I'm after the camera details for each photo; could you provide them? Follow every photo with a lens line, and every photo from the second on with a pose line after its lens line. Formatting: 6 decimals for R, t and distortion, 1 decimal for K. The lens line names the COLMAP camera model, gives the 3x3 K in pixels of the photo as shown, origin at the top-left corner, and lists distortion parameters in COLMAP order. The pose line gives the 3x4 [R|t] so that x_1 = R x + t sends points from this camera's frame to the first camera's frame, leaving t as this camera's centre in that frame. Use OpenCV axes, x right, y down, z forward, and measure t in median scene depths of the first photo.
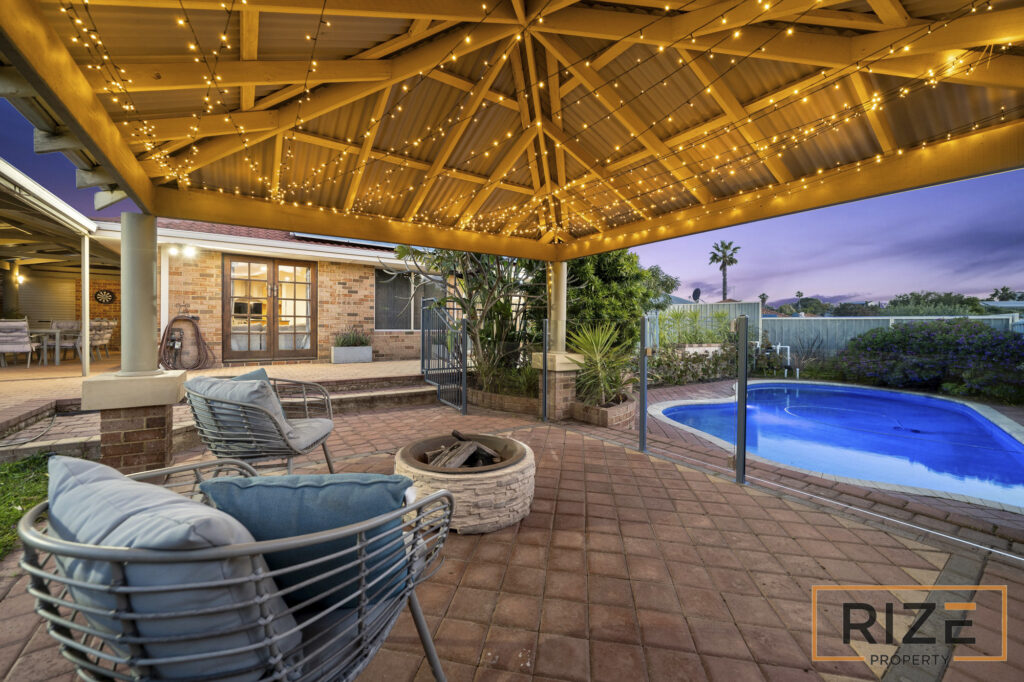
lens RADIAL K [[395.6, 0, 512.4], [0, 395.6, 325.4], [0, 0, 1]] dist [-0.000740, -0.000063]
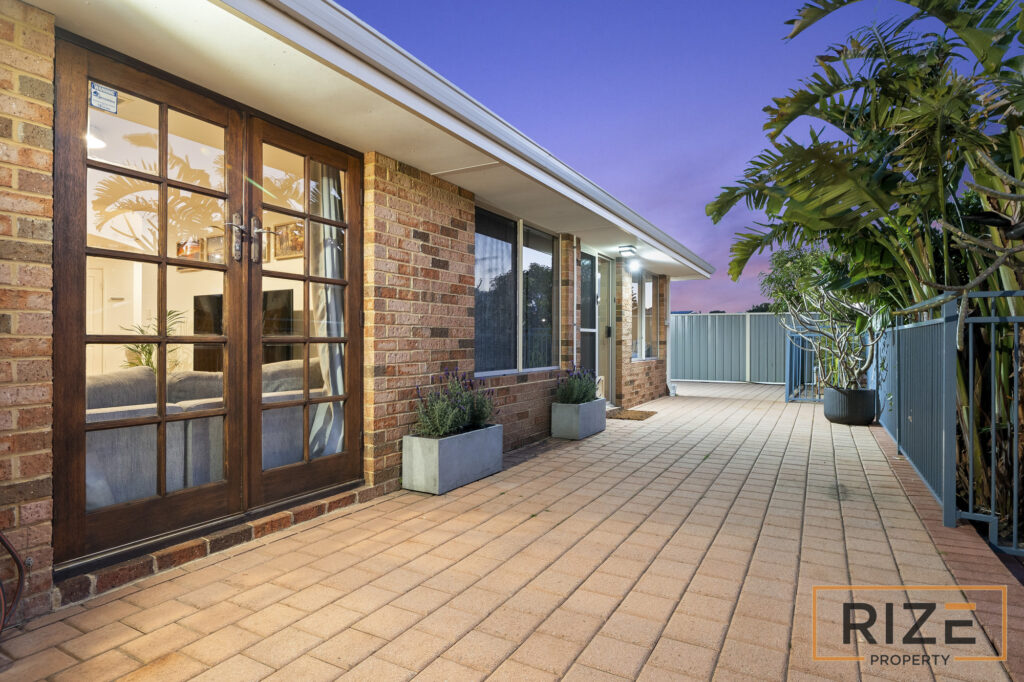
lens RADIAL K [[550.7, 0, 513.2], [0, 550.7, 336.6], [0, 0, 1]] dist [-0.001600, -0.000595]
pose [[0.898696, 0.002684, 0.438563, -0.561812], [-0.003834, 0.999991, 0.001738, -0.025027], [-0.438555, -0.003244, 0.898699, 0.567584]]
